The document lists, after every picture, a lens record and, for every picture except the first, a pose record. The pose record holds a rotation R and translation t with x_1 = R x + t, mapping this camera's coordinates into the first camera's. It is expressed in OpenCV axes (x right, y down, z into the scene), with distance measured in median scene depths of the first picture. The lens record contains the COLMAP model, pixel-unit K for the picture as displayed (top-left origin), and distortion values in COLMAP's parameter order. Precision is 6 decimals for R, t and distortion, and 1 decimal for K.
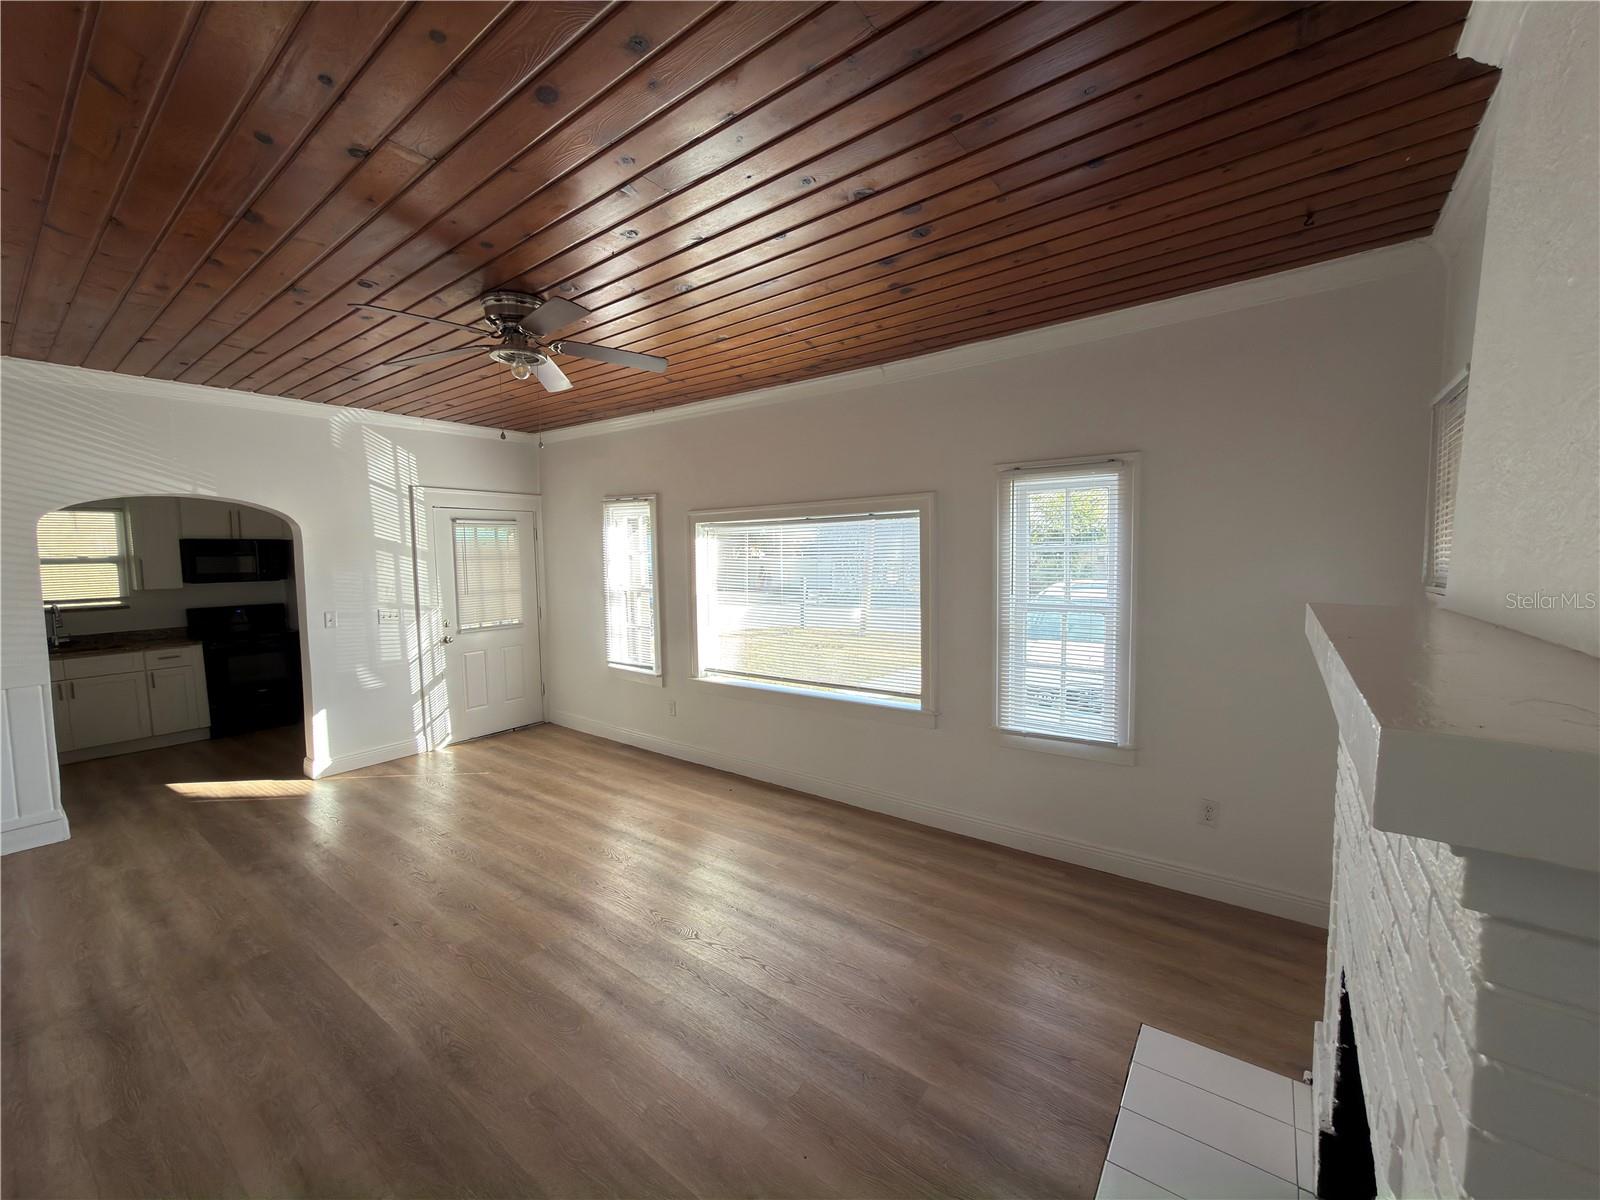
lens RADIAL K [[633.7, 0, 794.4], [0, 633.7, 600.3], [0, 0, 1]] dist [-0.000261, 0.000470]
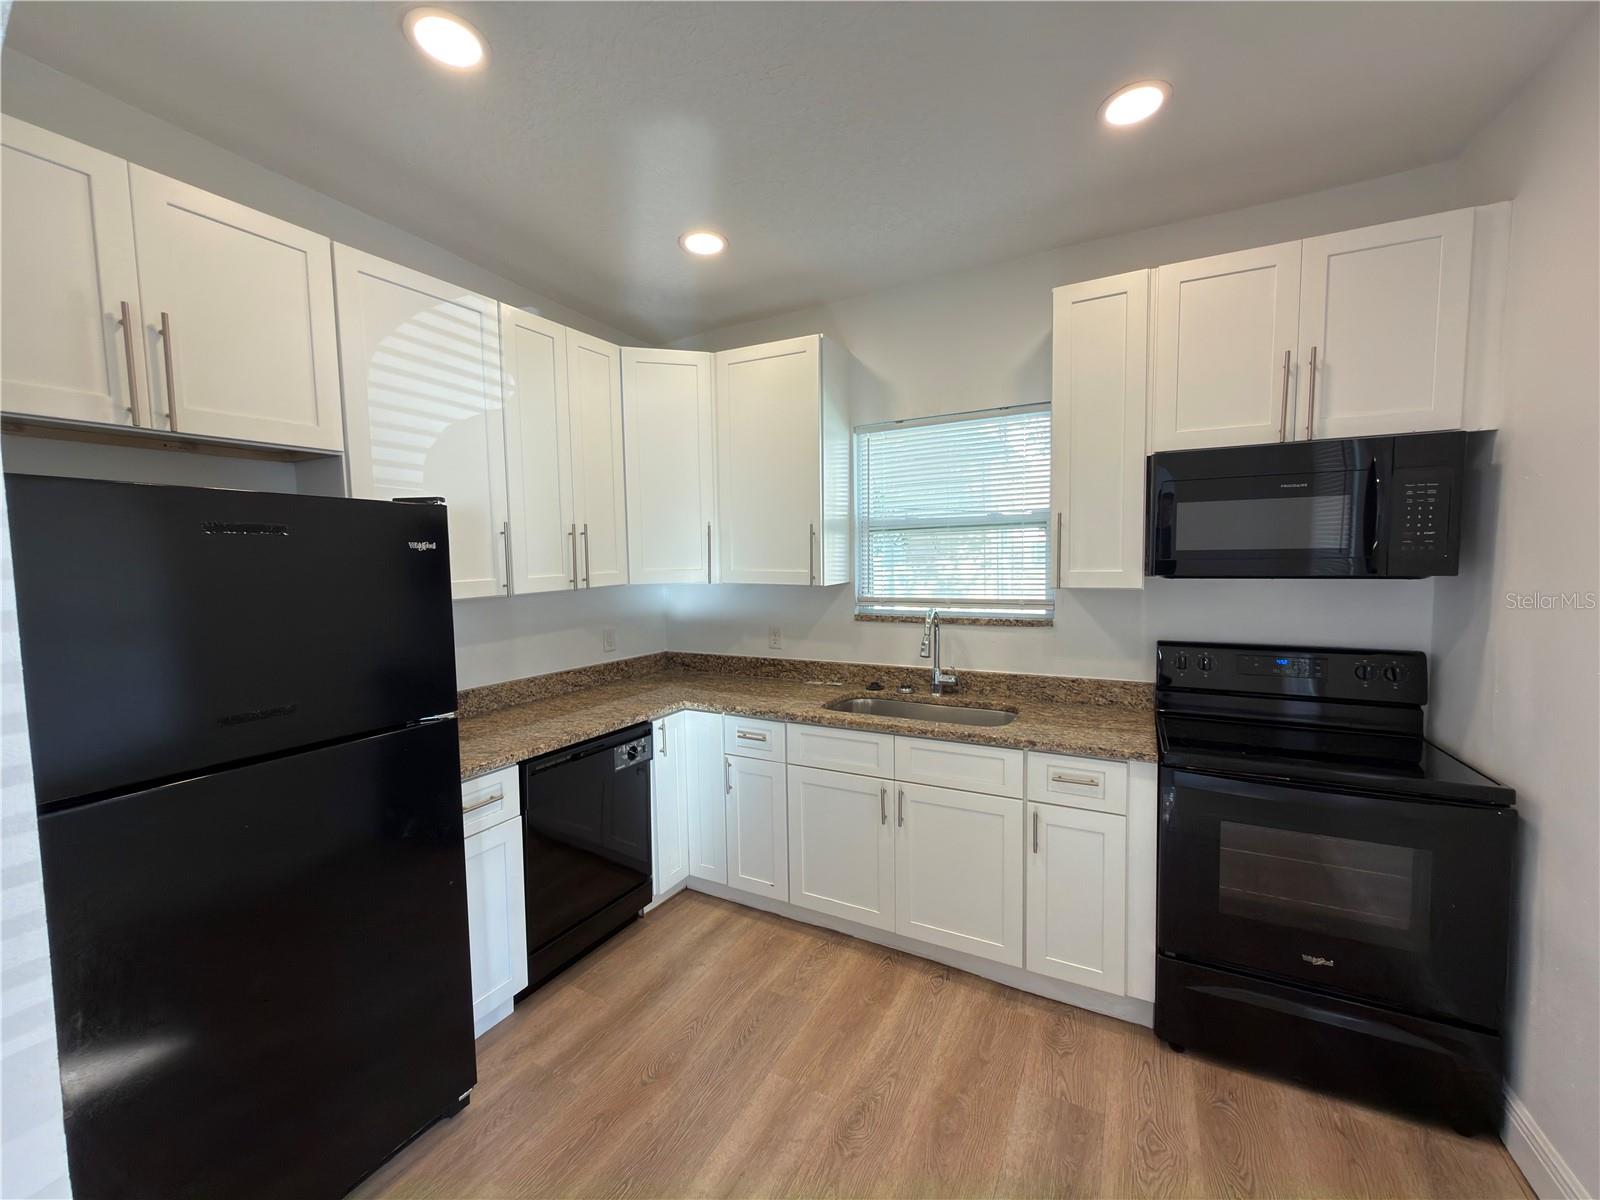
lens RADIAL K [[633.7, 0, 794.1], [0, 633.7, 598.3], [0, 0, 1]] dist [-0.000261, 0.000470]
pose [[0.159193, 0.073260, -0.984526, -0.526648], [-0.065904, 0.995807, 0.063443, -0.019907], [0.985045, 0.054785, 0.163353, 0.615424]]
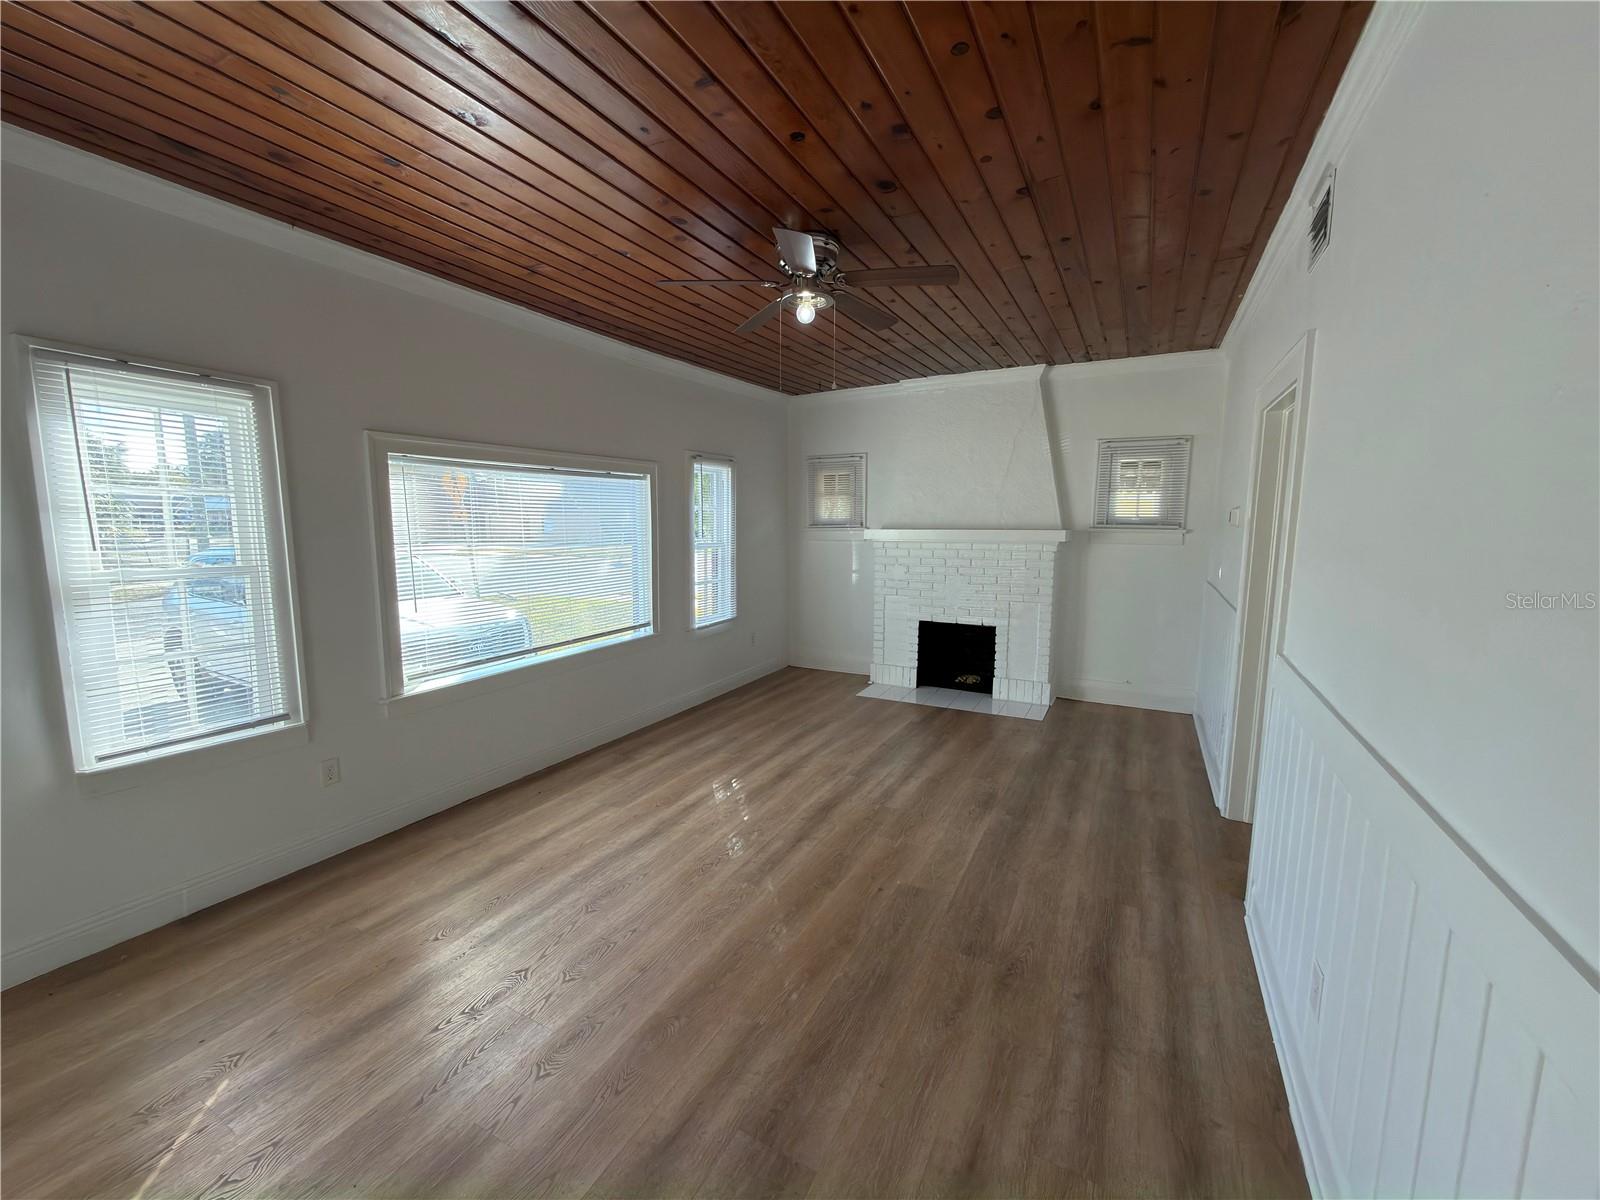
lens RADIAL K [[633.7, 0, 798.5], [0, 633.7, 598.1], [0, 0, 1]] dist [-0.000261, 0.000470]
pose [[-0.148500, -0.111722, 0.982581, -1.382074], [0.073151, 0.989635, 0.123580, -0.041968], [-0.986203, 0.090228, -0.138788, 1.123873]]
